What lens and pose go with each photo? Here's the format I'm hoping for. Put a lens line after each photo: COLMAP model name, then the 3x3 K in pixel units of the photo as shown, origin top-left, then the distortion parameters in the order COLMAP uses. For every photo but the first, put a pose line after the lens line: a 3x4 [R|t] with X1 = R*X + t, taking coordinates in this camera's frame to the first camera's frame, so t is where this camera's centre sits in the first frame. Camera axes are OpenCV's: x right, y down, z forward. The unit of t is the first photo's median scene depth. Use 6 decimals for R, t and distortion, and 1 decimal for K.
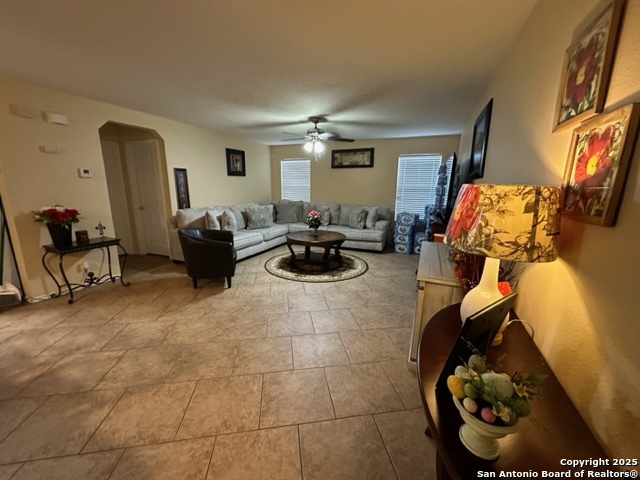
lens RADIAL K [[254.5, 0, 322.3], [0, 254.5, 242.7], [0, 0, 1]] dist [-0.004301, 0.000743]
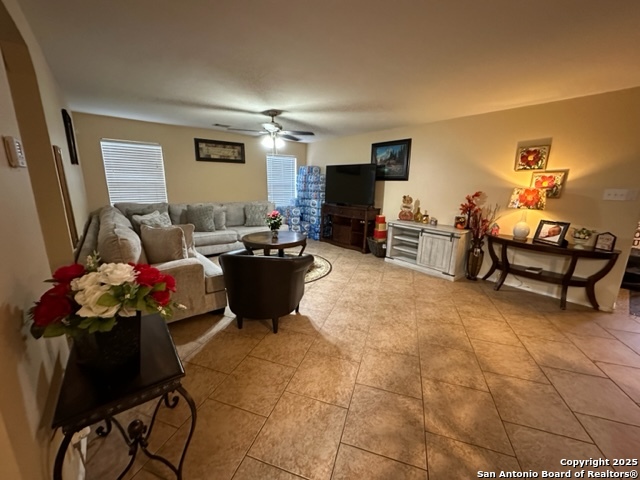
lens RADIAL K [[254.5, 0, 322.9], [0, 254.5, 238.2], [0, 0, 1]] dist [-0.004301, 0.000743]
pose [[0.460321, -0.189077, 0.867383, -0.749132], [0.178320, 0.976835, 0.118302, -0.101233], [-0.869659, 0.100215, 0.483374, 0.385997]]
